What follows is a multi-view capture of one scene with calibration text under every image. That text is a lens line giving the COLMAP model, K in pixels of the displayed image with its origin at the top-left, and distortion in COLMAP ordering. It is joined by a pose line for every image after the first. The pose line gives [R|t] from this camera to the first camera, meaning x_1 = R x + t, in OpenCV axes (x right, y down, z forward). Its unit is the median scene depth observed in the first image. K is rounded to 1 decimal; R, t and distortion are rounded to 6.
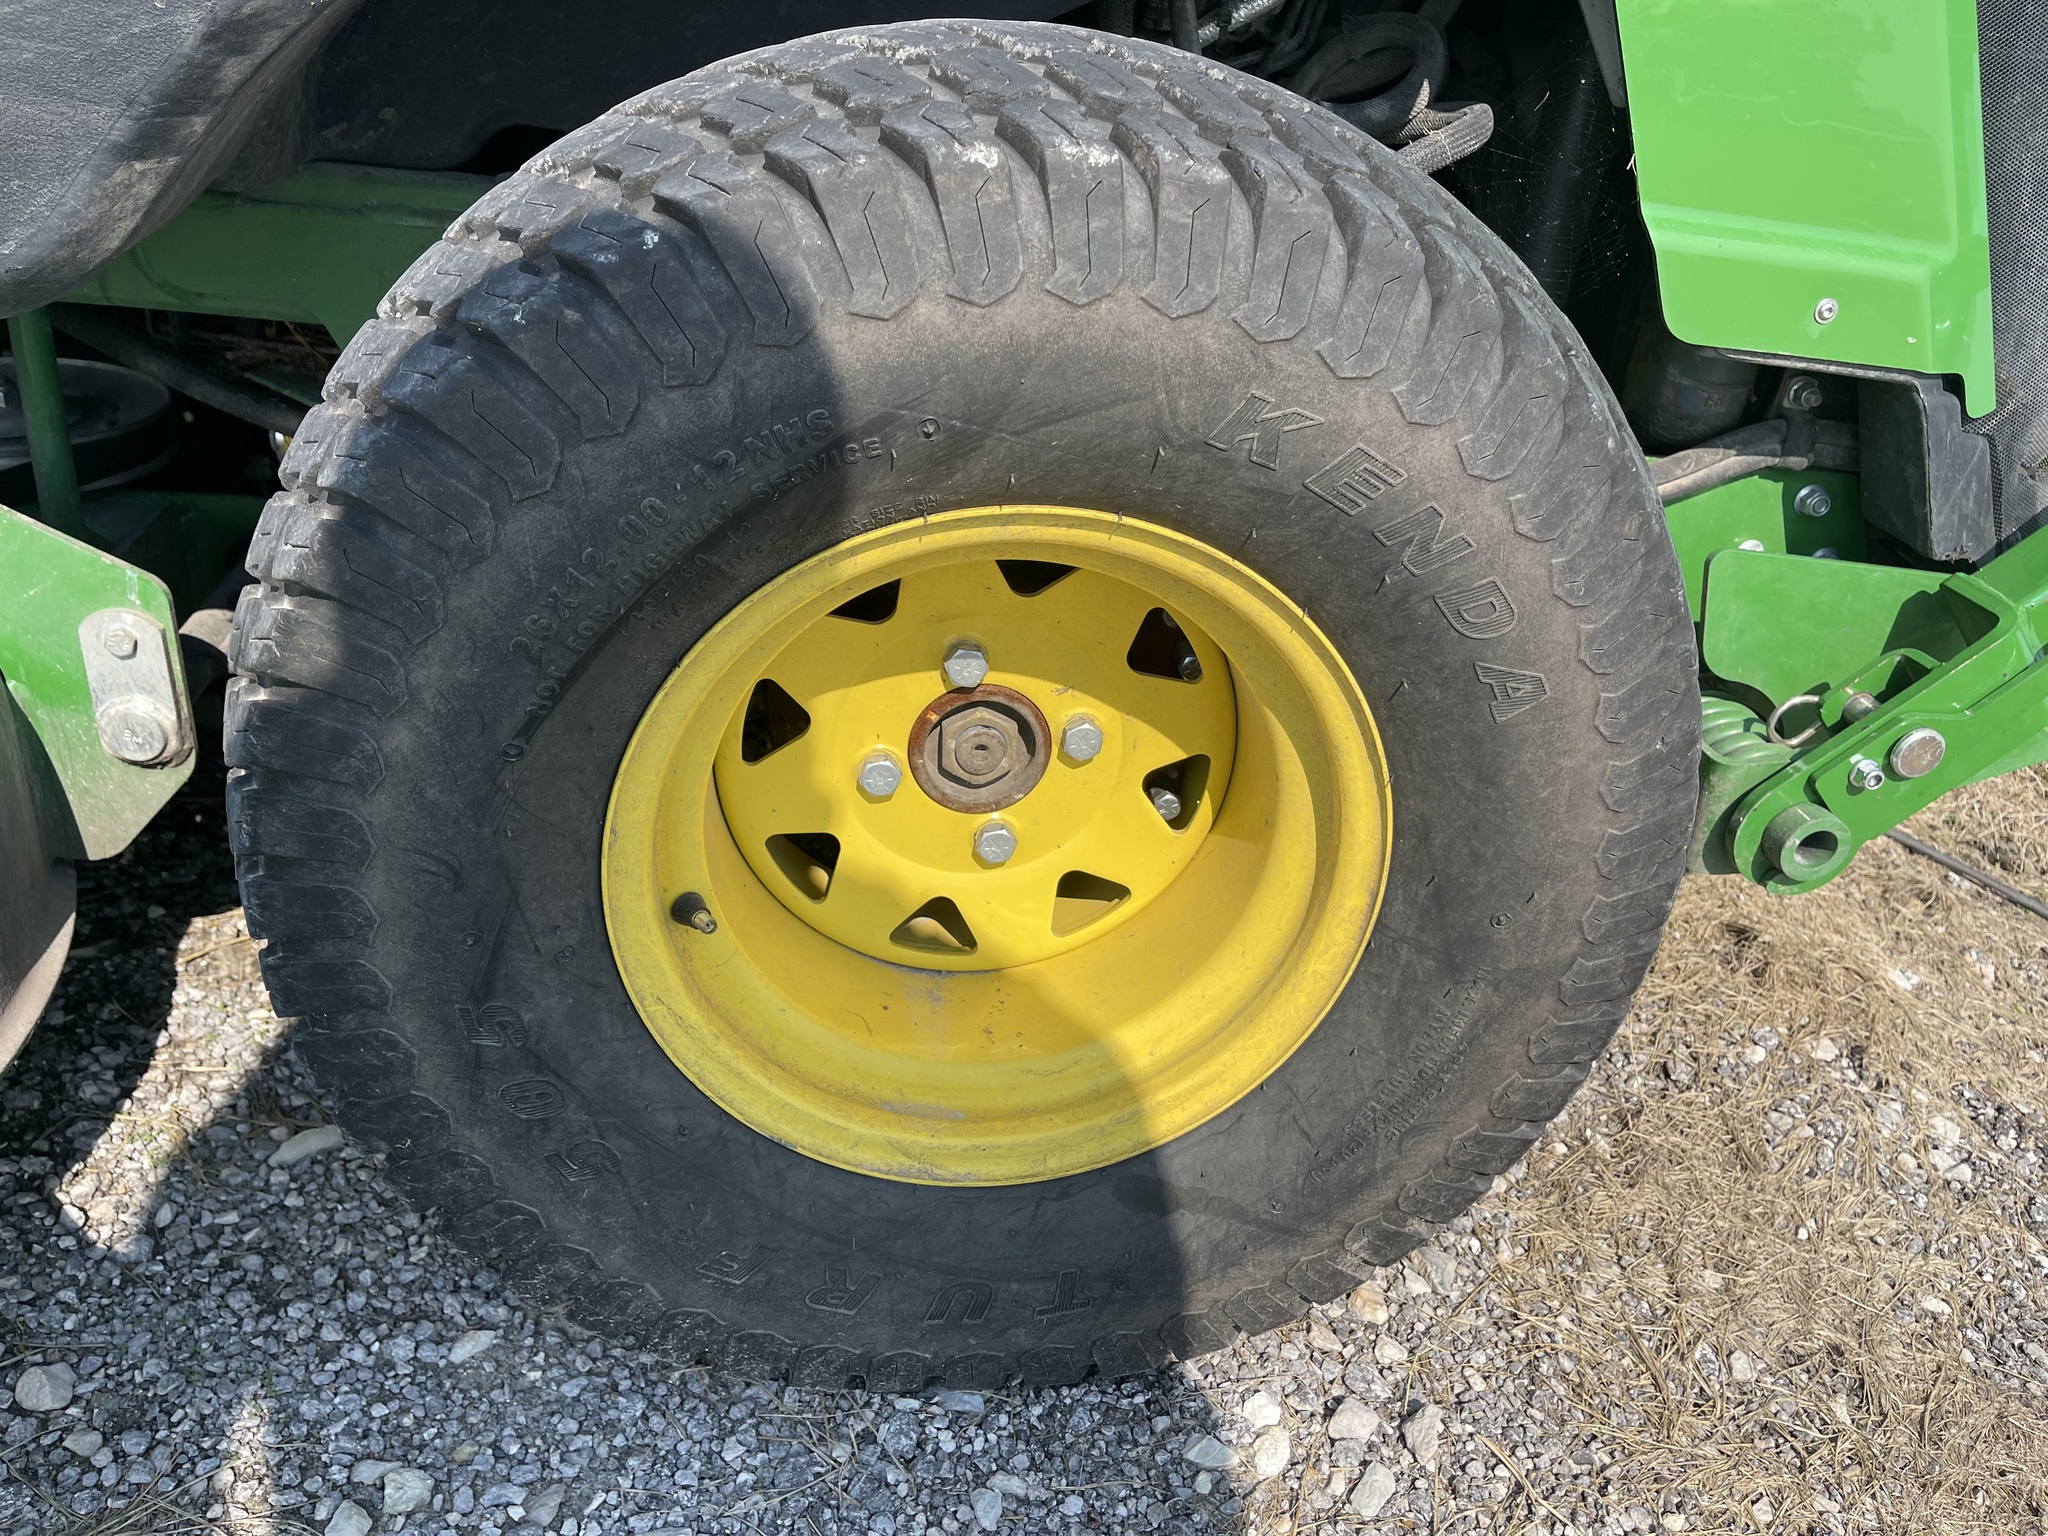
lens RADIAL K [[1548.5, 0, 1047.6], [0, 1548.5, 783.1], [0, 0, 1]] dist [0.121488, -0.169216]
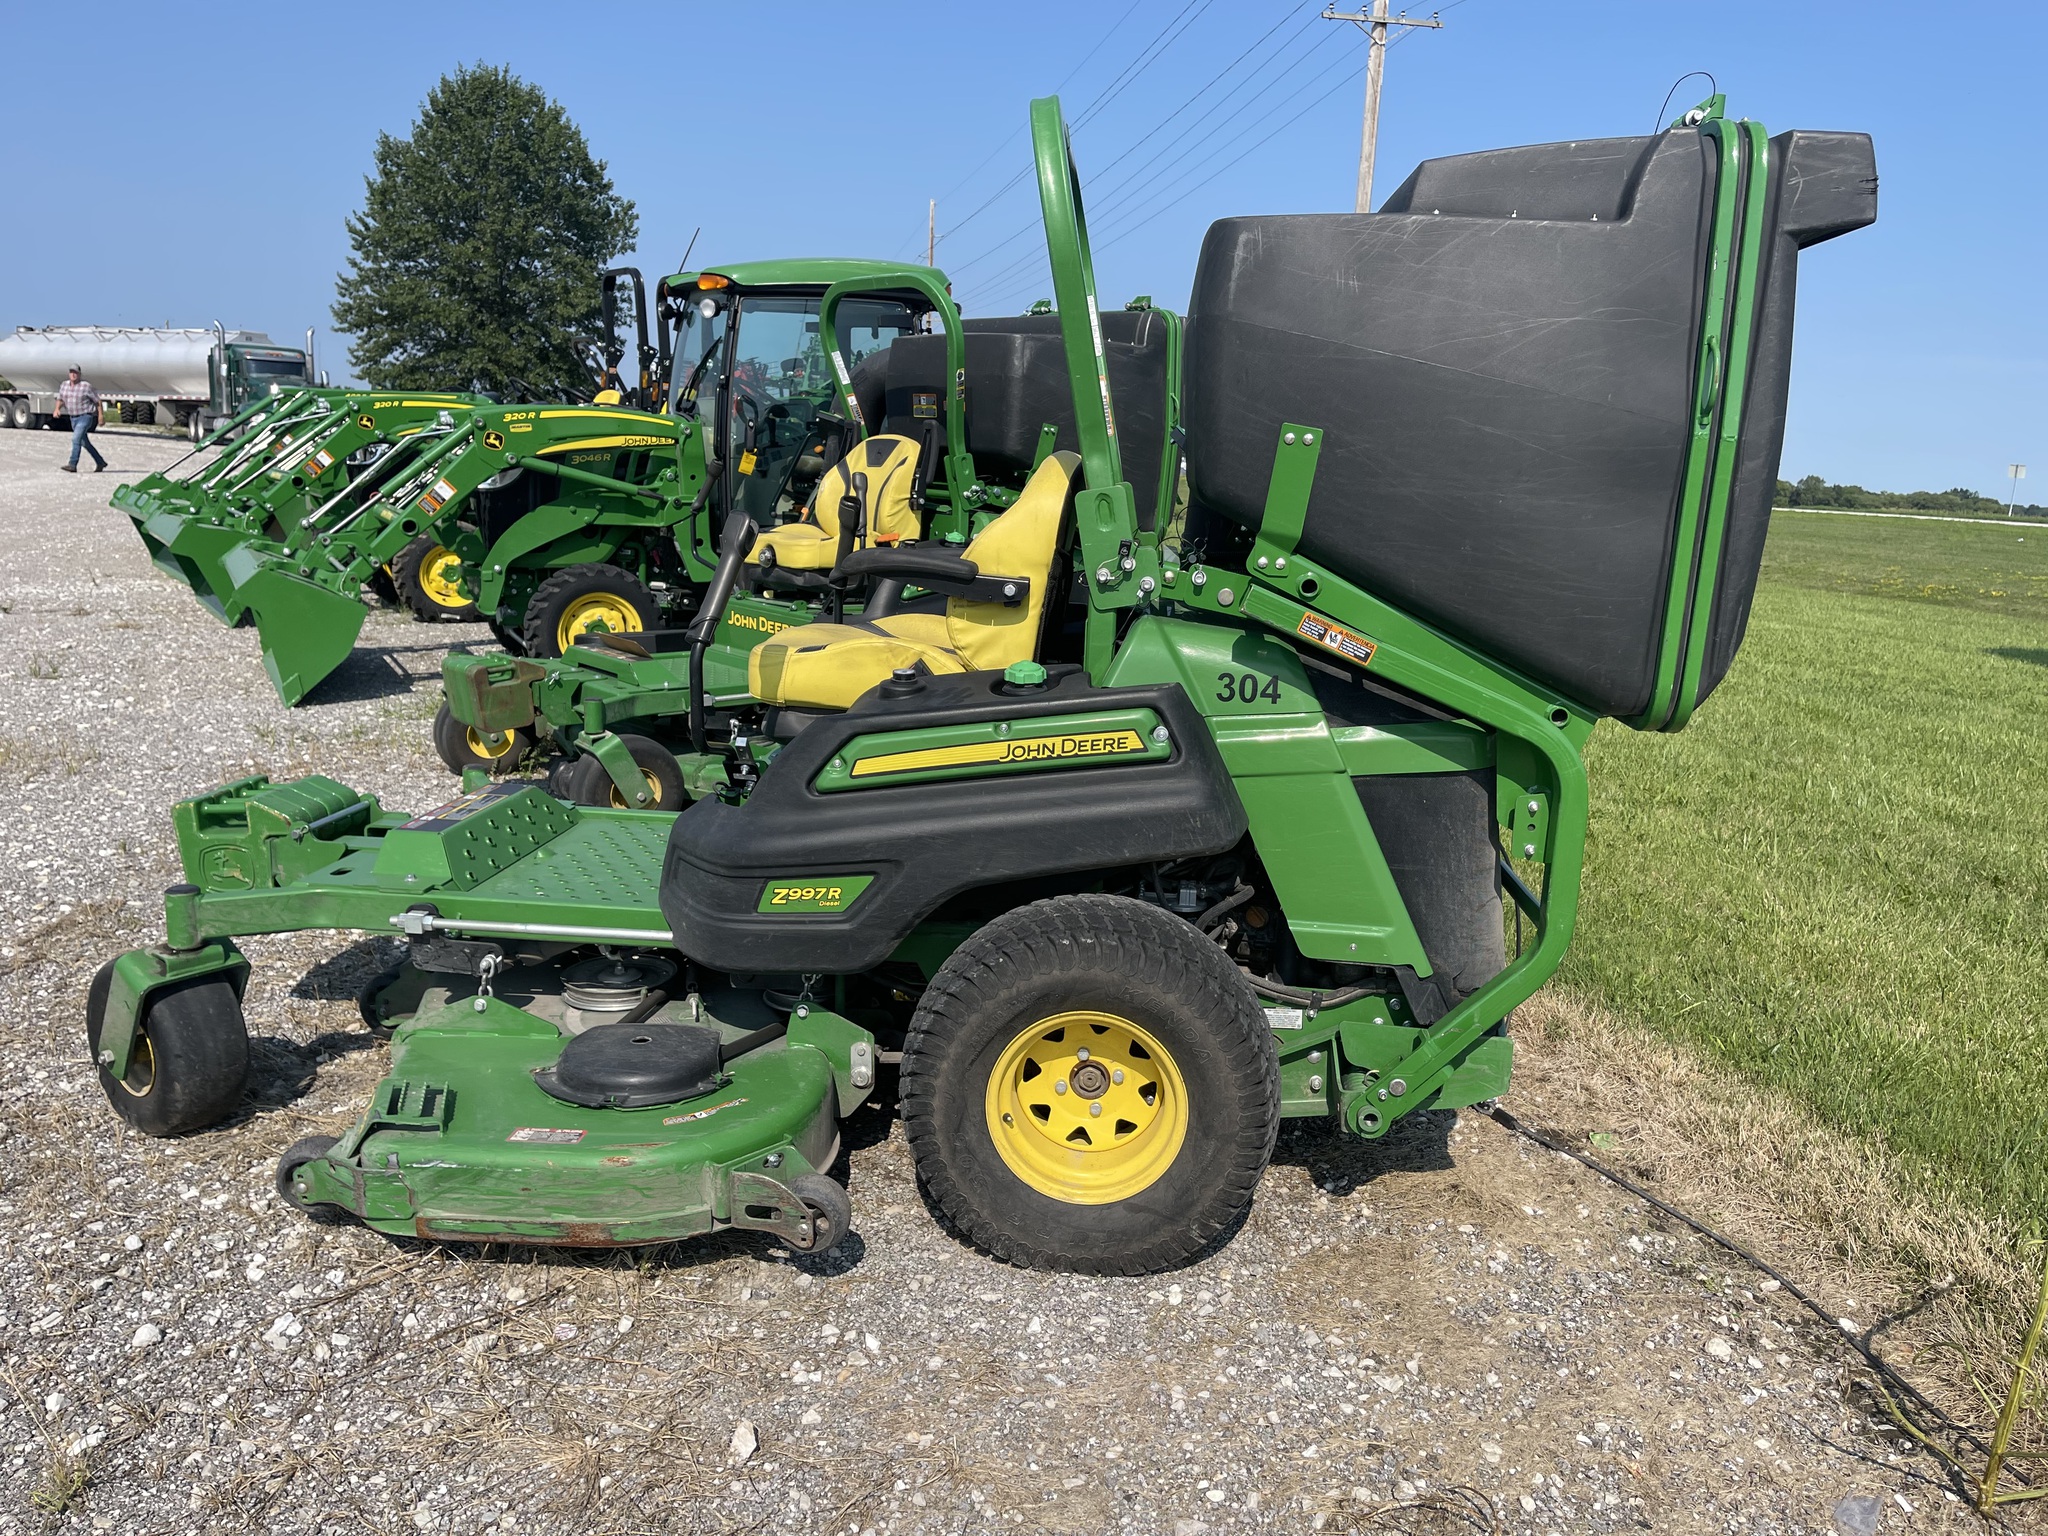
lens RADIAL K [[1562.8, 0, 1053.7], [0, 1562.8, 777.9], [0, 0, 1]] dist [0.080821, -0.107309]
pose [[0.973852, -0.044934, -0.222693, 0.762862], [-0.025274, 0.952731, -0.302763, 0.441507], [0.225771, 0.300474, 0.926684, -2.739652]]
